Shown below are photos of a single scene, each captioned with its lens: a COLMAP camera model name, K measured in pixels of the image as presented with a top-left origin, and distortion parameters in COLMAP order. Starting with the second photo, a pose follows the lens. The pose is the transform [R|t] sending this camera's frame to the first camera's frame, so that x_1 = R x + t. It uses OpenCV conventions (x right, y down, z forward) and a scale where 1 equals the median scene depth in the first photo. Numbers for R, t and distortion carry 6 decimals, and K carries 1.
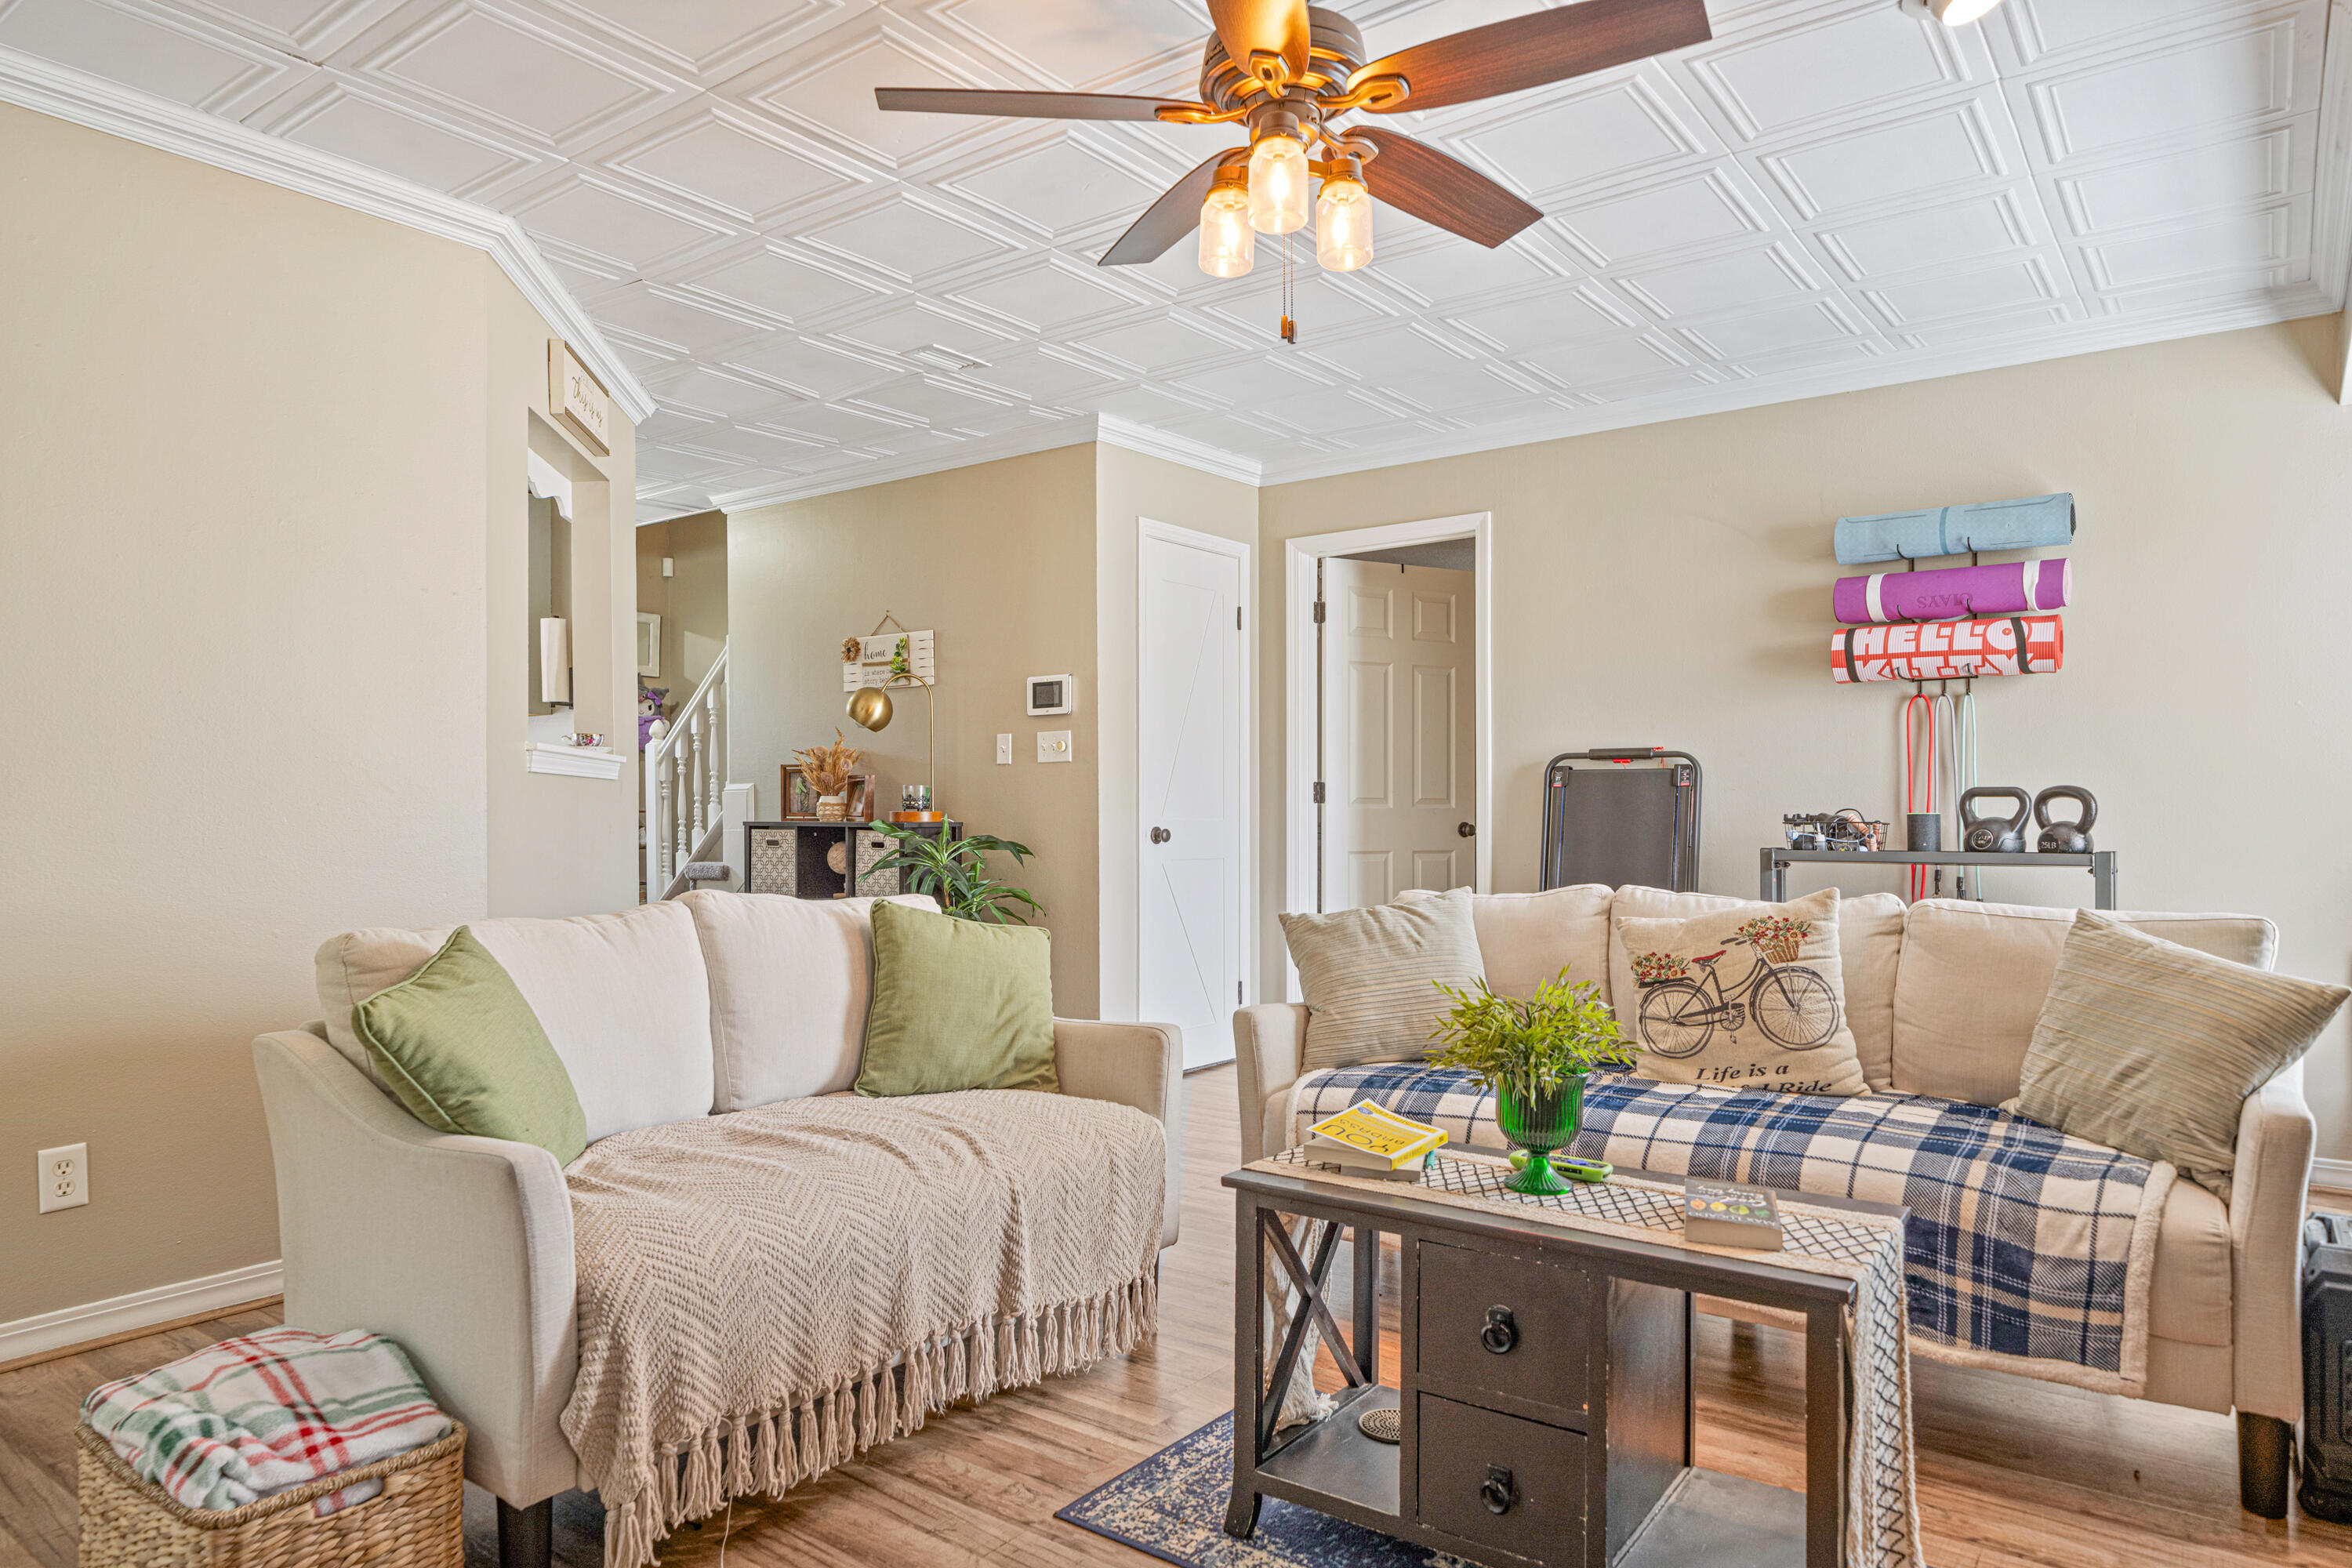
lens RADIAL K [[1434.6, 0, 1171.5], [0, 1434.6, 796.8], [0, 0, 1]] dist [0.003060, 0.000372]
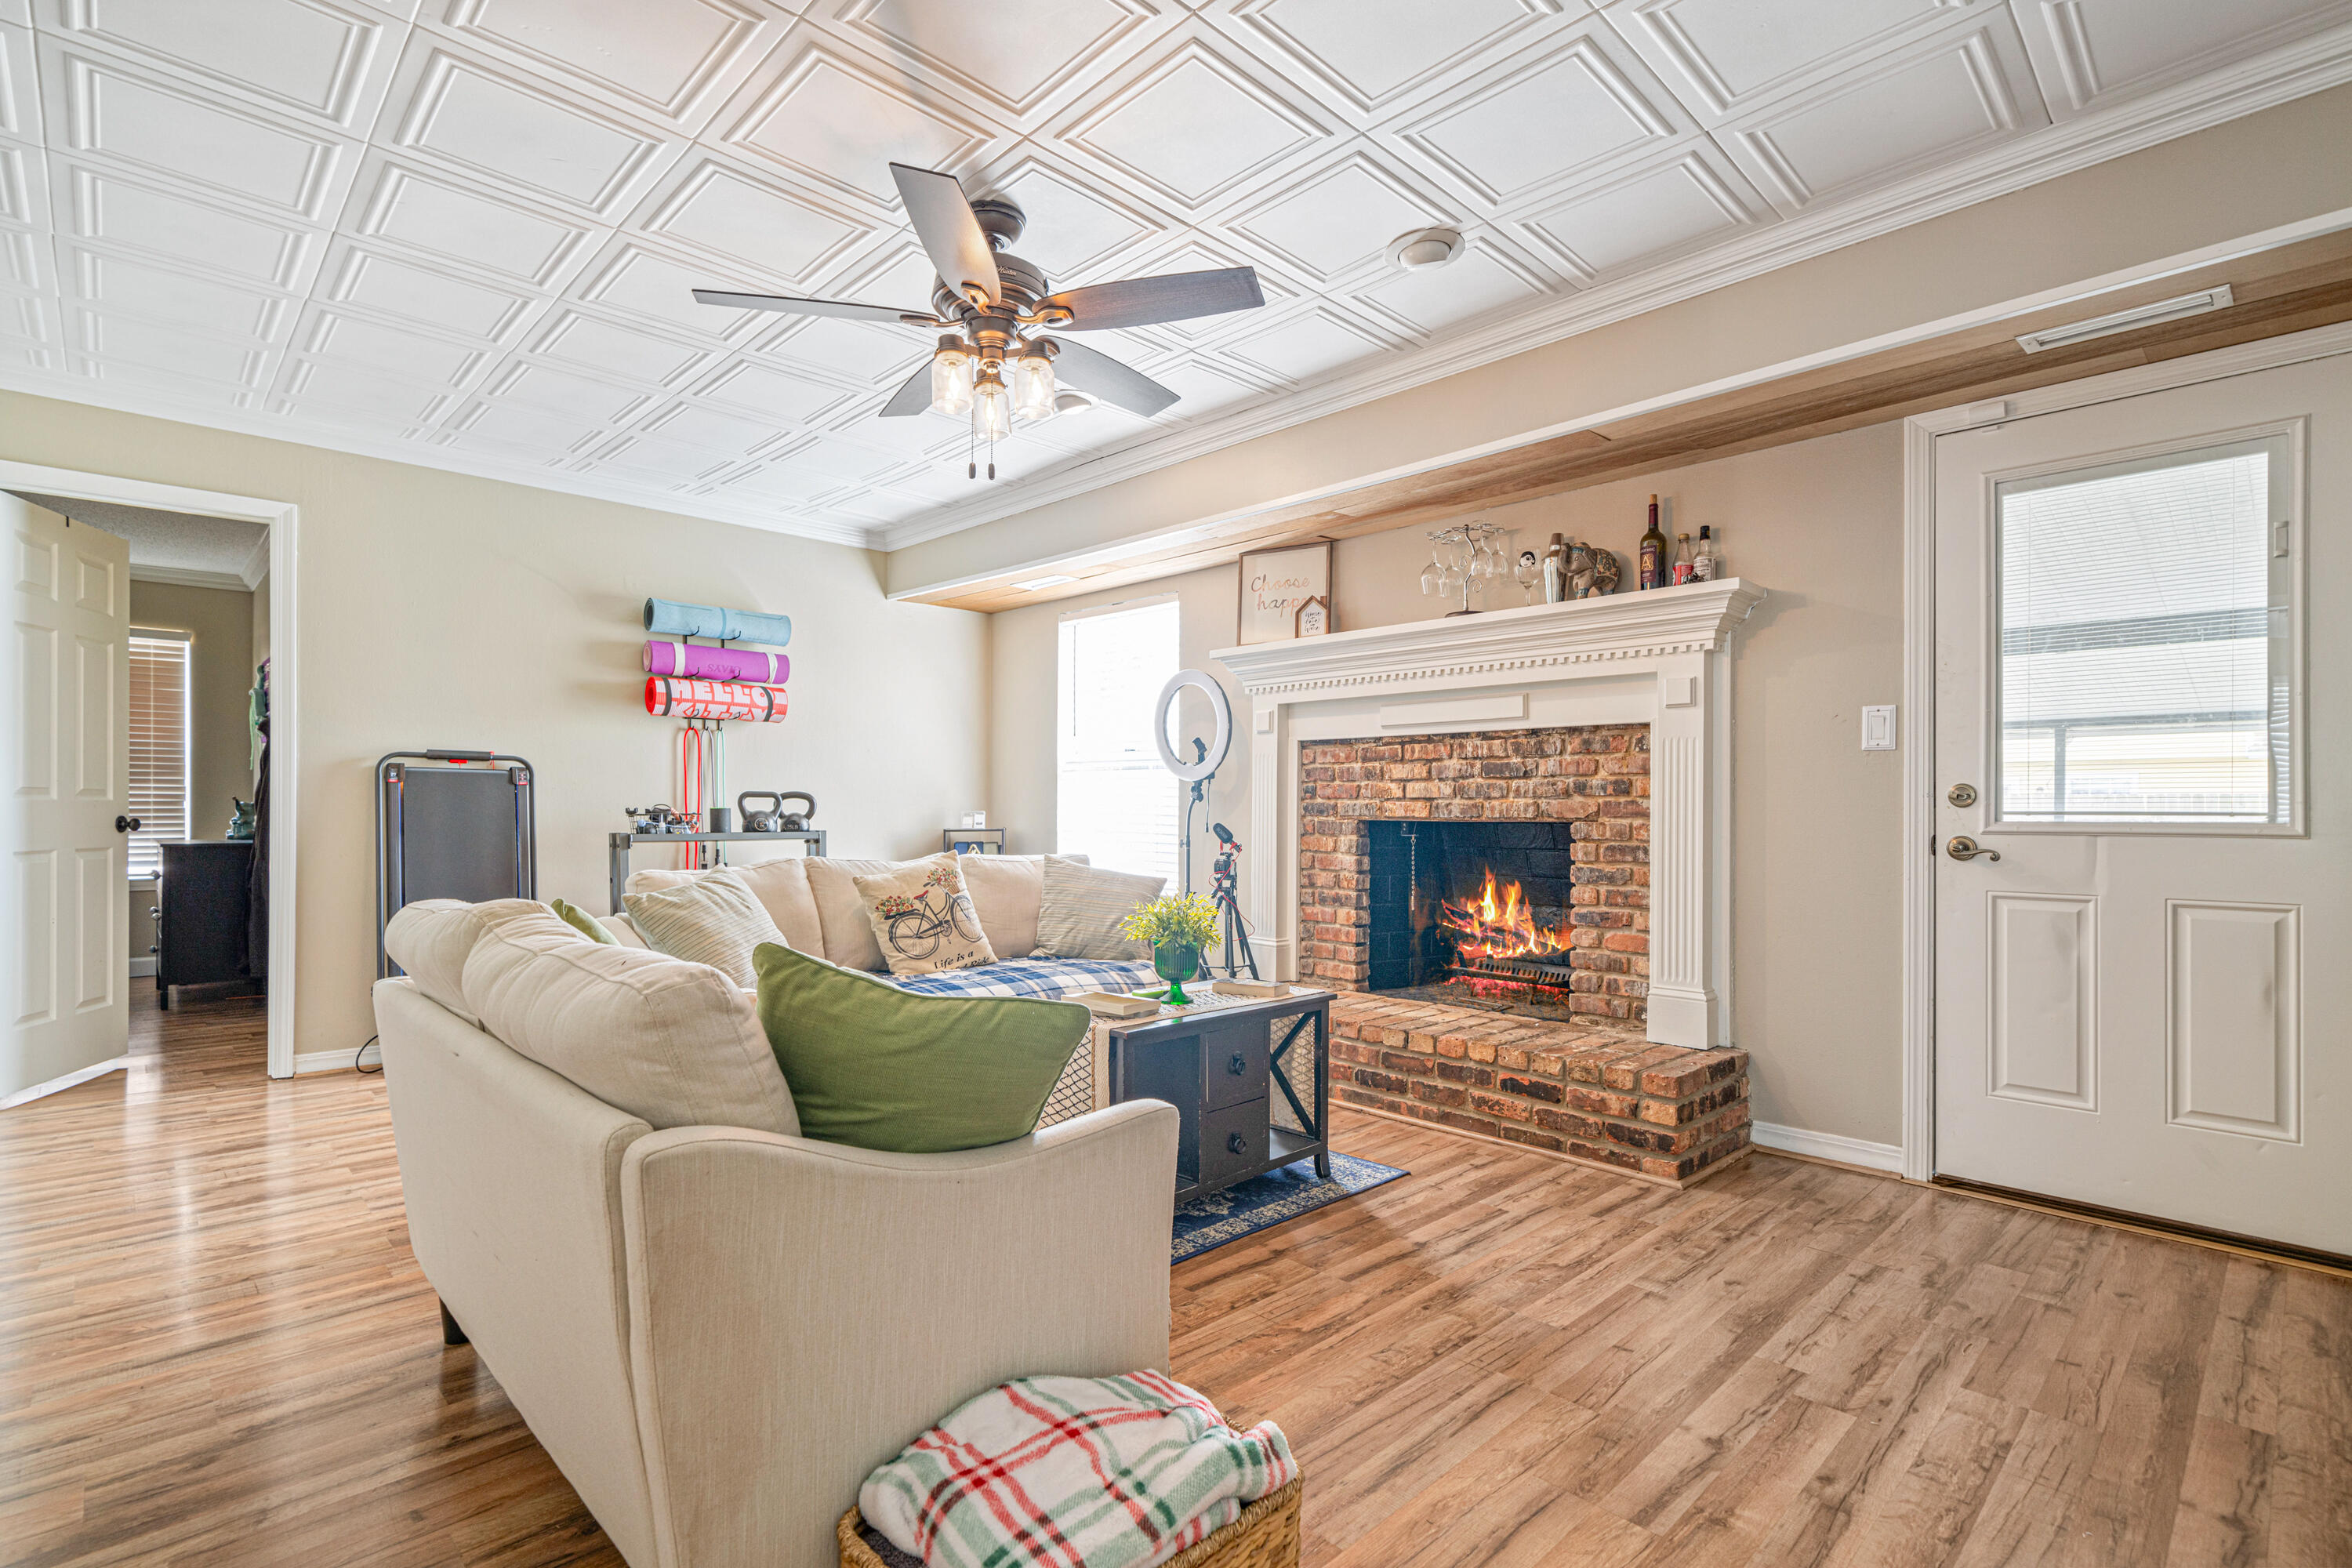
lens RADIAL K [[1097.9, 0, 1166.5], [0, 1097.9, 799.4], [0, 0, 1]] dist [-0.001894, 0.000247]
pose [[0.154834, 0.010718, 0.987882, -0.542380], [-0.013245, 0.999874, -0.008773, 0.006346], [-0.987852, -0.011726, 0.154957, 0.351594]]
